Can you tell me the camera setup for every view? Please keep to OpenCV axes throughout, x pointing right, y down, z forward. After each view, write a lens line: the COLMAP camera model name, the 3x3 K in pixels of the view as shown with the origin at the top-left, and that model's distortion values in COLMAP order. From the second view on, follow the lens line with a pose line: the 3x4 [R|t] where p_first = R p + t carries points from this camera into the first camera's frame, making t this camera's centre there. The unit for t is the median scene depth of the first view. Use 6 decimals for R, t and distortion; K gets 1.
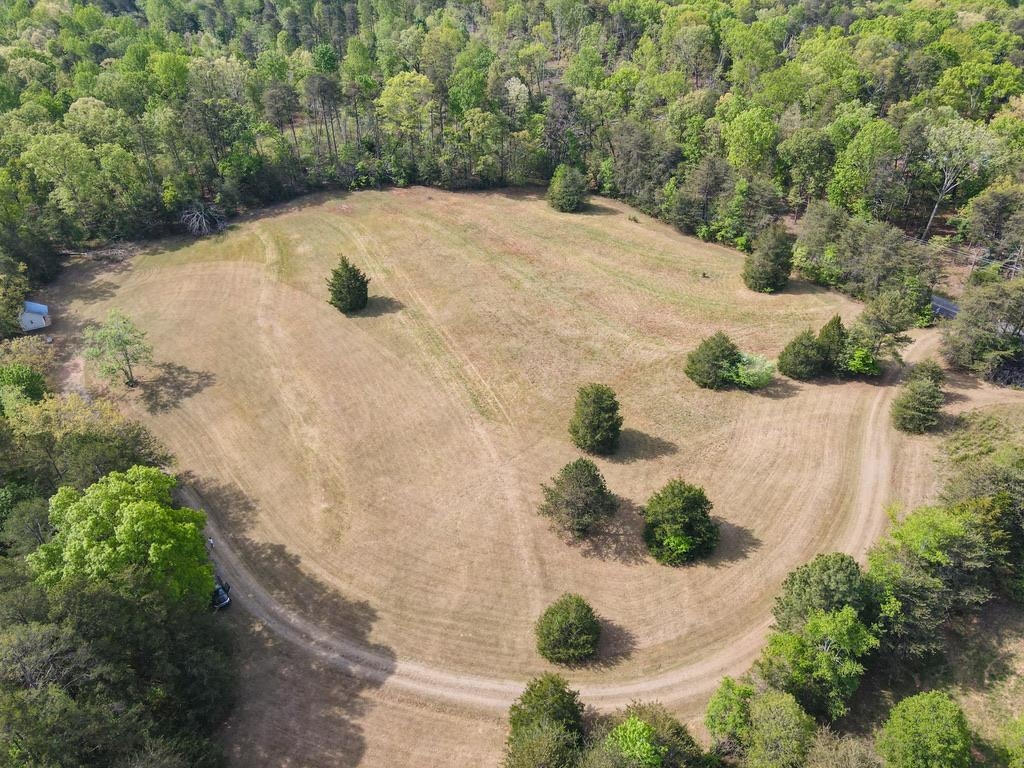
lens RADIAL K [[740.8, 0, 512.0], [0, 740.8, 384.0], [0, 0, 1]] dist [-0.006994, 0.029361]
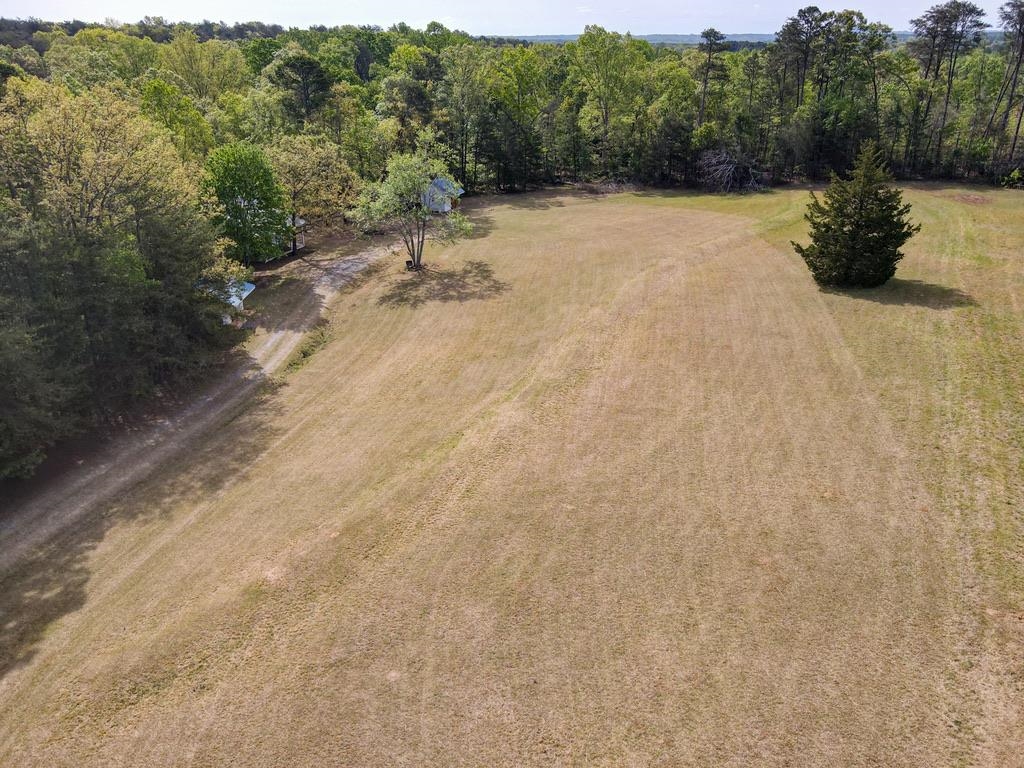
lens RADIAL K [[740.8, 0, 512.0], [0, 740.8, 384.0], [0, 0, 1]] dist [-0.006994, 0.029361]
pose [[0.623243, 0.328923, -0.709491, -0.009947], [-0.460926, 0.887415, 0.006515, 0.038966], [0.631756, 0.322963, 0.704684, 0.604394]]
